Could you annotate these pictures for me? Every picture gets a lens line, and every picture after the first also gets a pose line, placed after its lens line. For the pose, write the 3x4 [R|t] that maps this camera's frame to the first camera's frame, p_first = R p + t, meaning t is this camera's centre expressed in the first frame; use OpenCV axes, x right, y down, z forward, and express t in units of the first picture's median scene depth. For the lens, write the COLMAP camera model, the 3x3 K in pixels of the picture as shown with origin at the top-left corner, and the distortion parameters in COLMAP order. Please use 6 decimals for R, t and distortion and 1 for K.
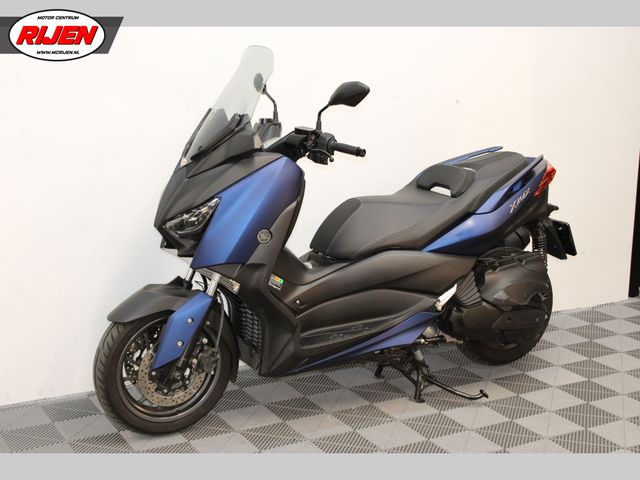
lens RADIAL K [[1022.0, 0, 319.9], [0, 1022.0, 240.0], [0, 0, 1]] dist [-0.038030, 0.000000]
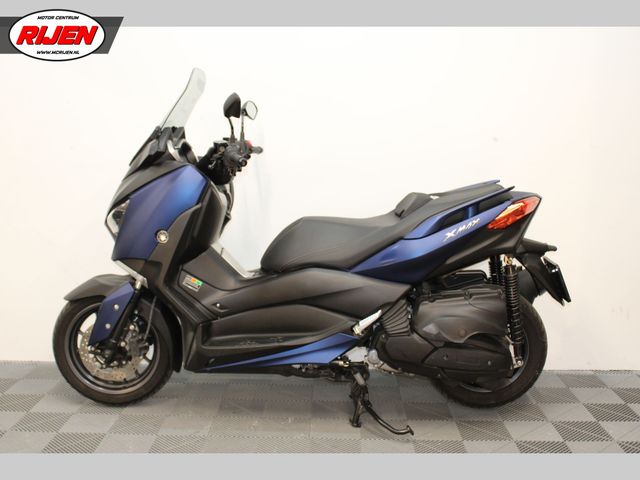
lens RADIAL K [[769.5, 0, 321.2], [0, 769.5, 241.2], [0, 0, 1]] dist [-0.055876, 0.000000]
pose [[0.860826, 0.074797, -0.503372, 0.451421], [-0.107619, 0.993525, -0.036413, 0.011129], [0.497389, 0.085517, 0.863302, 0.339540]]
